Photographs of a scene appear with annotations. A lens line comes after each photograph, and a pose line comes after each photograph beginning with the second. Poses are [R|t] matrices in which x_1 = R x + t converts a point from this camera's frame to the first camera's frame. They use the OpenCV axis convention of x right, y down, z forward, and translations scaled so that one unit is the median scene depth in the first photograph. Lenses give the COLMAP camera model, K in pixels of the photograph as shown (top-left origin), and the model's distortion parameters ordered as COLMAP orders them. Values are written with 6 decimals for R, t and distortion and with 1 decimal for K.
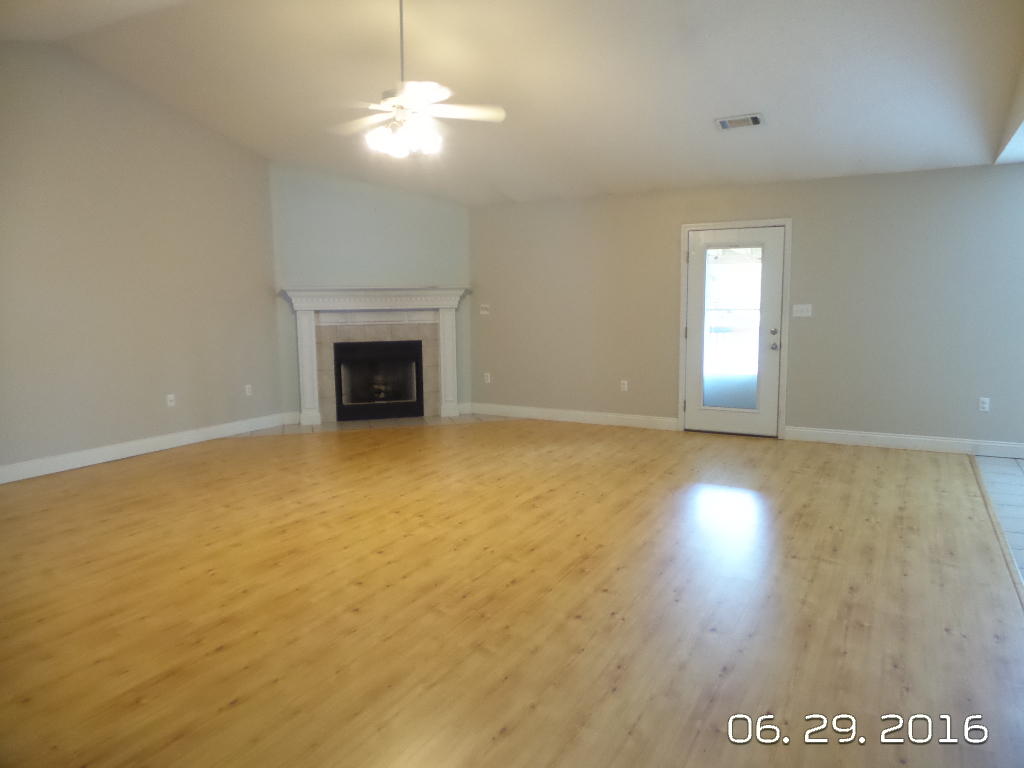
lens RADIAL K [[697.6, 0, 521.1], [0, 697.6, 381.5], [0, 0, 1]] dist [-0.011352, 0.013080]
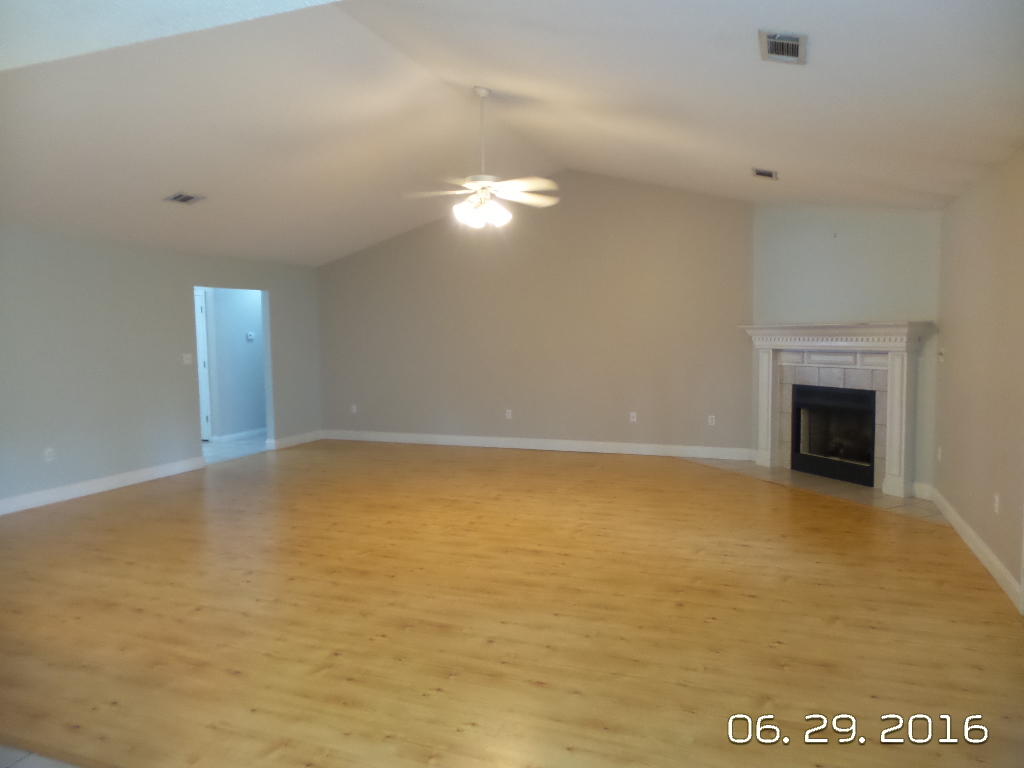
lens RADIAL K [[697.6, 0, 515.4], [0, 697.6, 385.4], [0, 0, 1]] dist [-0.011352, 0.013080]
pose [[0.127151, 0.082571, -0.988440, 0.669681], [-0.108343, 0.991722, 0.068908, -0.087220], [0.985949, 0.098329, 0.135045, 0.573903]]
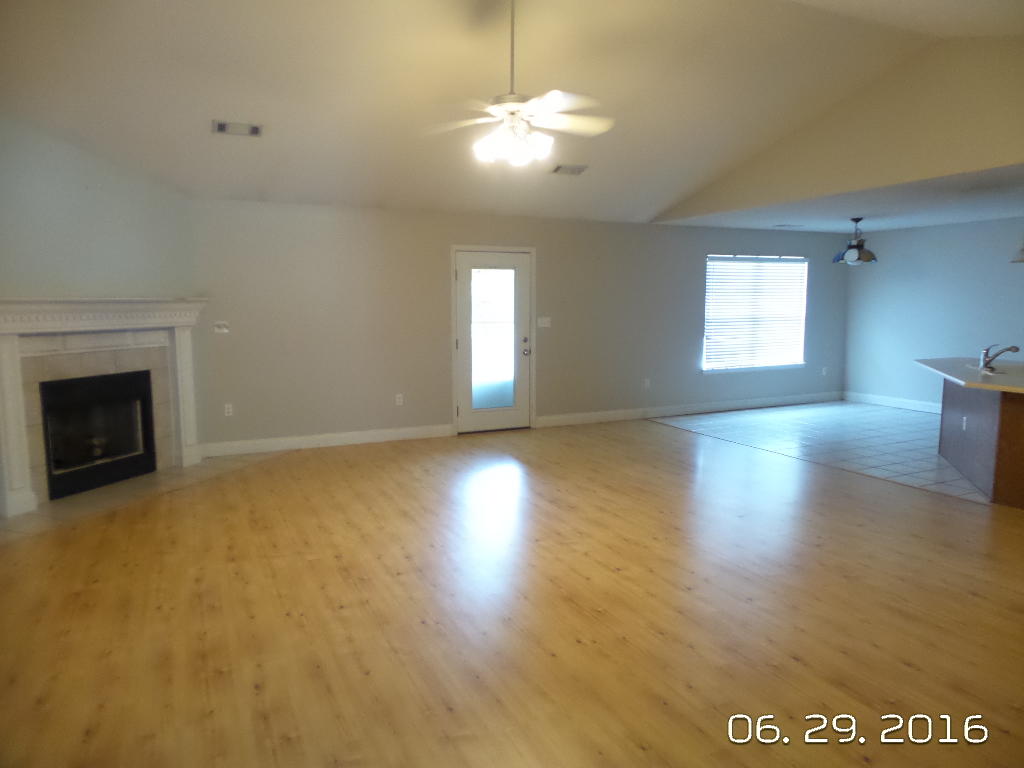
lens RADIAL K [[697.6, 0, 513.4], [0, 697.6, 390.6], [0, 0, 1]] dist [-0.011352, 0.013080]
pose [[0.590755, -0.093439, 0.801422, -0.593237], [0.095664, 0.994377, 0.045420, -0.038998], [-0.801160, 0.049835, 0.596372, 0.283950]]
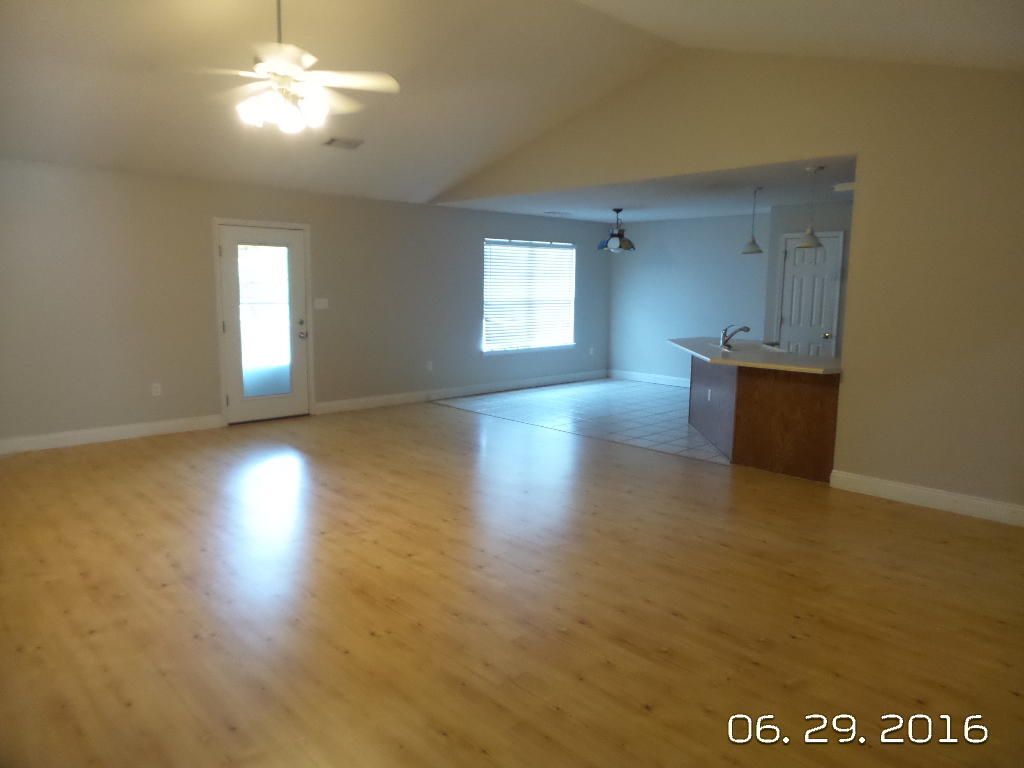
lens RADIAL K [[697.6, 0, 511.6], [0, 697.6, 391.7], [0, 0, 1]] dist [-0.011352, 0.013080]
pose [[0.315198, -0.128274, 0.940317, -0.583716], [0.100779, 0.989745, 0.101235, -0.037854], [-0.943660, 0.062855, 0.324893, 0.294850]]
